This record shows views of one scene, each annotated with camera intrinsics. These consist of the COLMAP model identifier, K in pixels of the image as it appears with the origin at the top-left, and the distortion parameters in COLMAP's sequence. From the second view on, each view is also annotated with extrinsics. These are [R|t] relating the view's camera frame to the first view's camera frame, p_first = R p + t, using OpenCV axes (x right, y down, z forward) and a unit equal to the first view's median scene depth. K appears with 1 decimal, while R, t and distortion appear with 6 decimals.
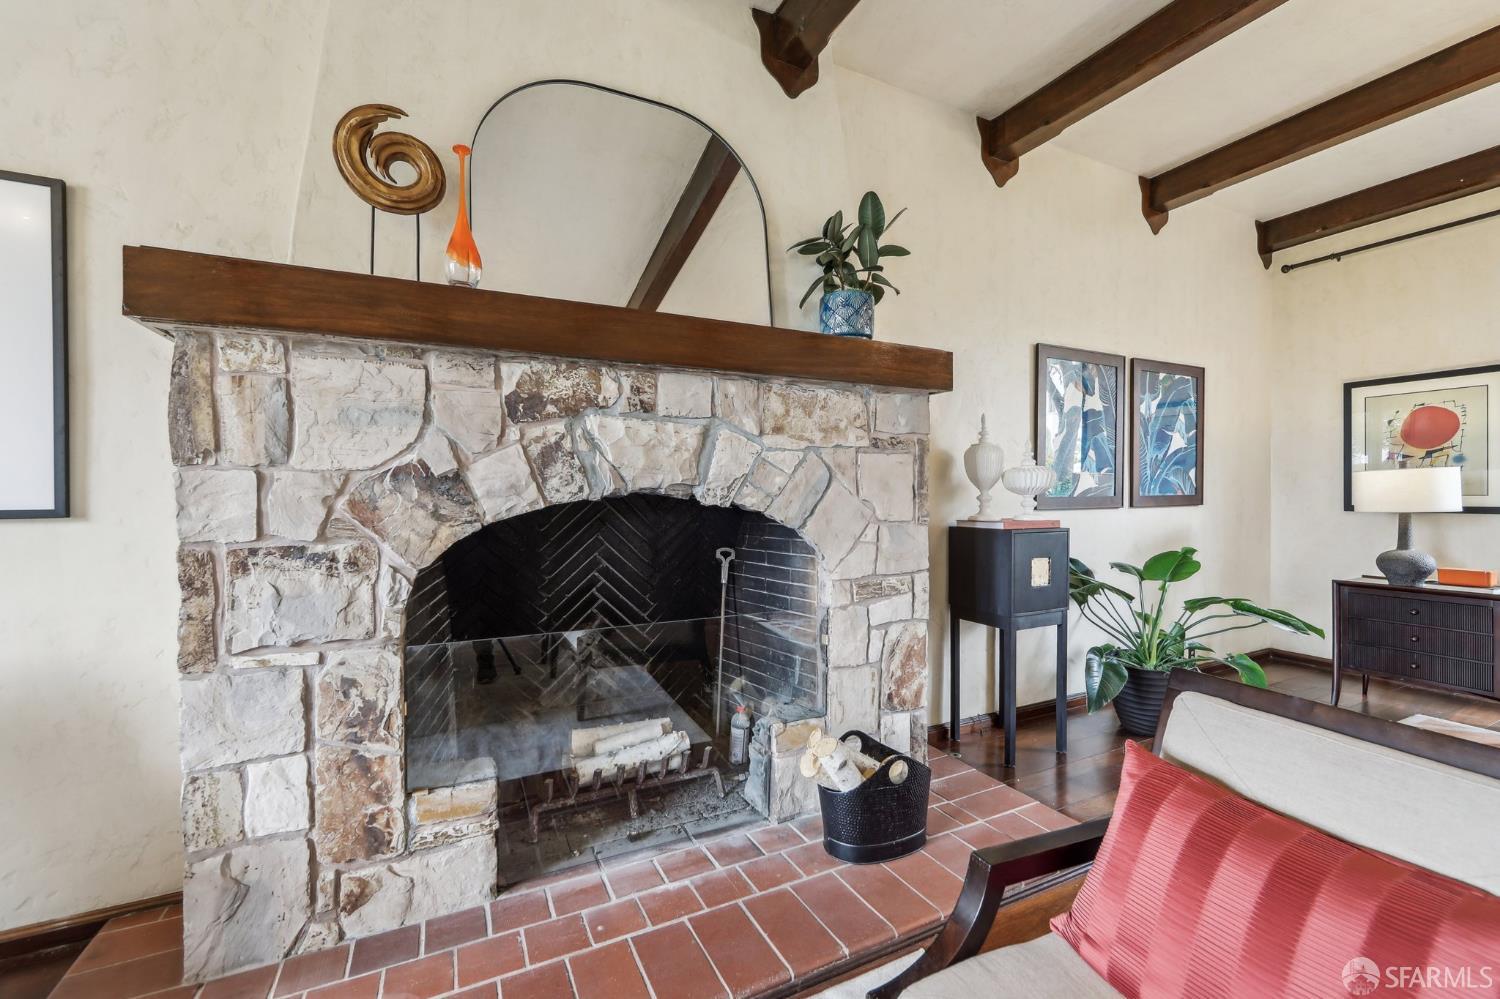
lens RADIAL K [[605.9, 0, 751.5], [0, 605.9, 498.8], [0, 0, 1]] dist [-0.005276, -0.003127]
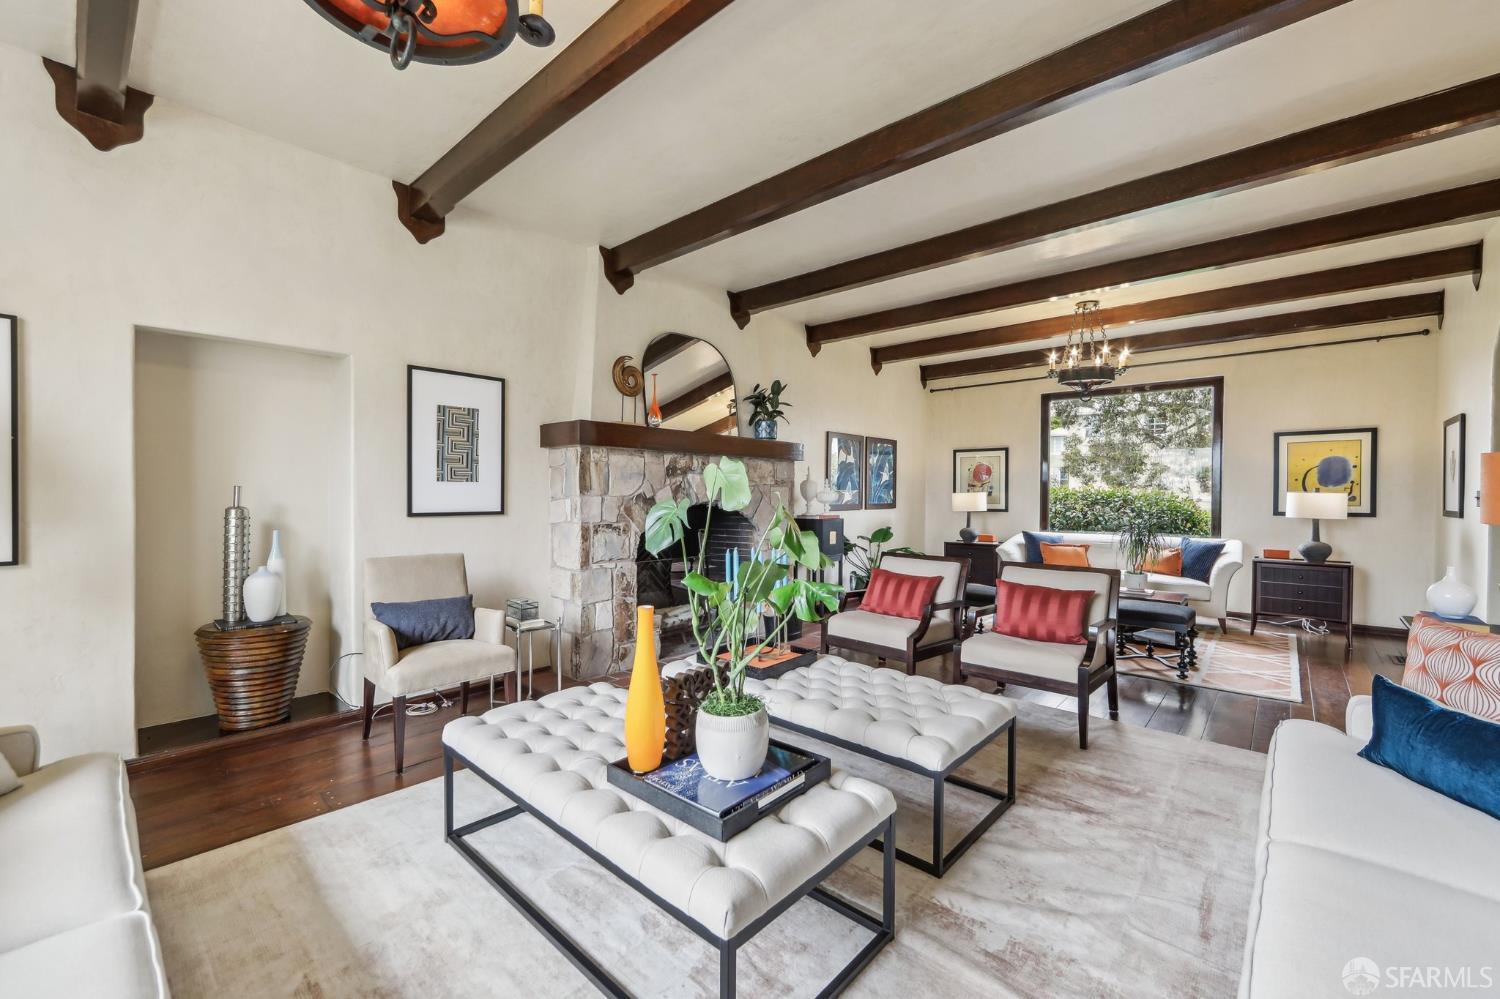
lens RADIAL K [[605.9, 0, 746.7], [0, 605.9, 501.5], [0, 0, 1]] dist [-0.005276, -0.003127]
pose [[0.928382, 0.002997, 0.371615, -0.775045], [-0.002738, 0.999996, -0.001224, -0.014120], [-0.371617, 0.000119, 0.928386, -1.150832]]
